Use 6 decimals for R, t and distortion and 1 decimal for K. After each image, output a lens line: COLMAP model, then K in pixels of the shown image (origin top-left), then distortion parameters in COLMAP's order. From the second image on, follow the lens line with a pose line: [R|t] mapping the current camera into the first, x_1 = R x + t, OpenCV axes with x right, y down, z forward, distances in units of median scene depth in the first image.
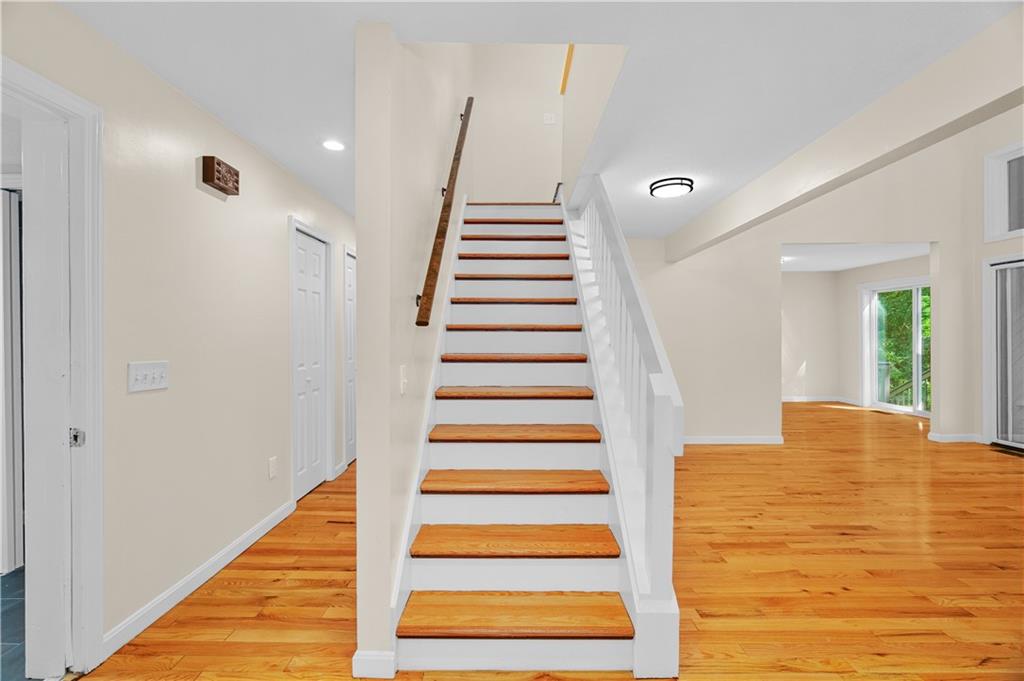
lens RADIAL K [[458.8, 0, 512.0], [0, 458.8, 340.5], [0, 0, 1]] dist [-0.001998, -0.000266]
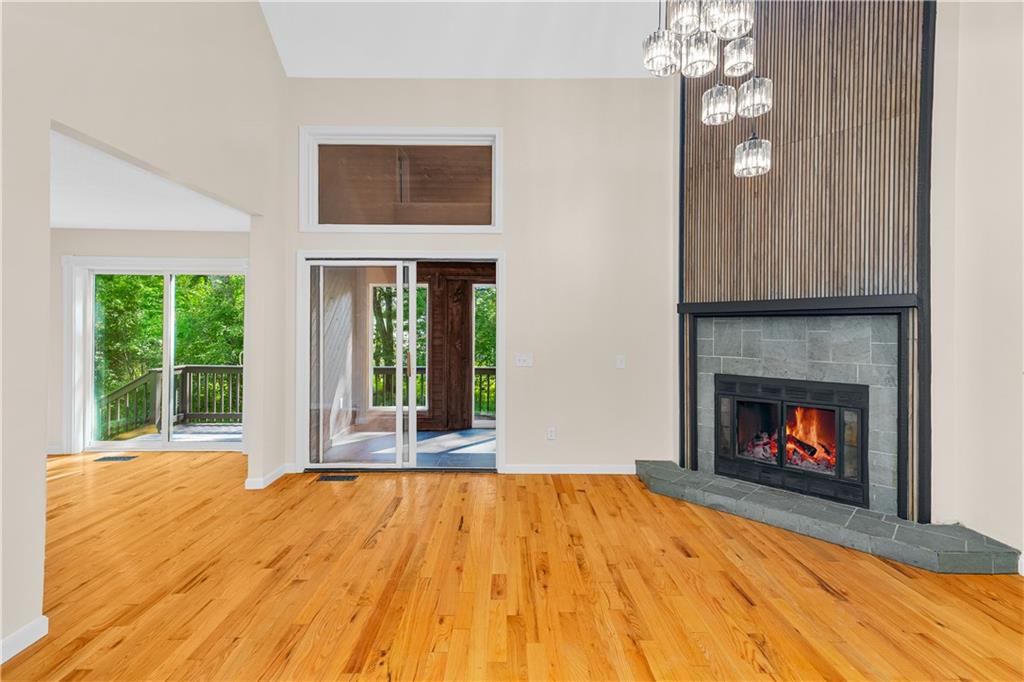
lens RADIAL K [[457.9, 0, 508.4], [0, 457.9, 329.2], [0, 0, 1]] dist [0.019423, 0.000380]
pose [[-0.012213, 0.007953, 0.999894, 0.253307], [0.002280, 0.999966, -0.007925, -0.035959], [-0.999923, 0.002183, -0.012230, 0.830302]]
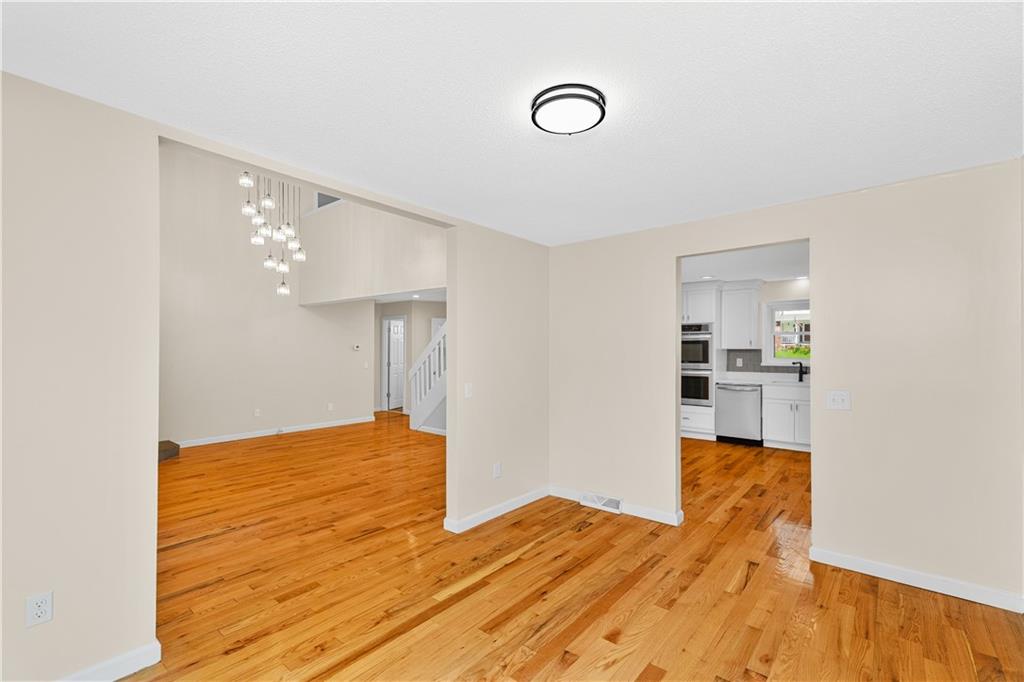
lens RADIAL K [[455.3, 0, 509.4], [0, 455.3, 343.5], [0, 0, 1]] dist [0.017783, 0.000123]
pose [[-0.637151, -0.002946, -0.770734, 1.410211], [-0.001741, 0.999996, -0.002383, -0.056149], [0.770737, -0.000176, -0.637153, 2.022237]]
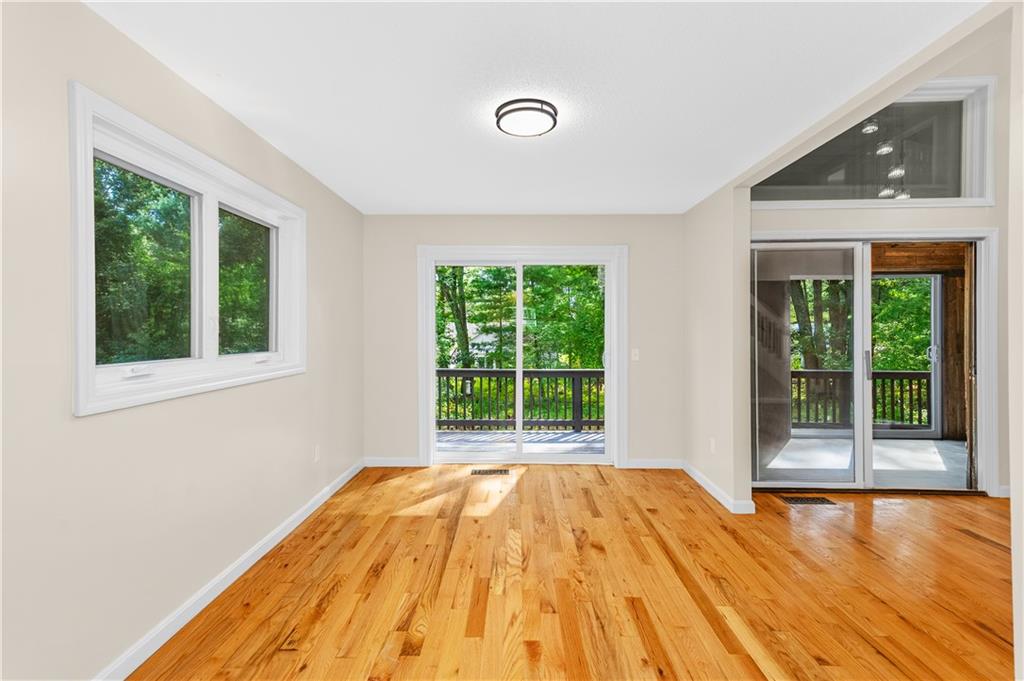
lens RADIAL K [[458.8, 0, 512.0], [0, 458.8, 340.5], [0, 0, 1]] dist [-0.001998, -0.000266]
pose [[0.021980, -0.007029, 0.999734, 0.420053], [0.006964, 0.999952, 0.006877, -0.022904], [-0.999734, 0.006811, 0.022028, 1.770321]]
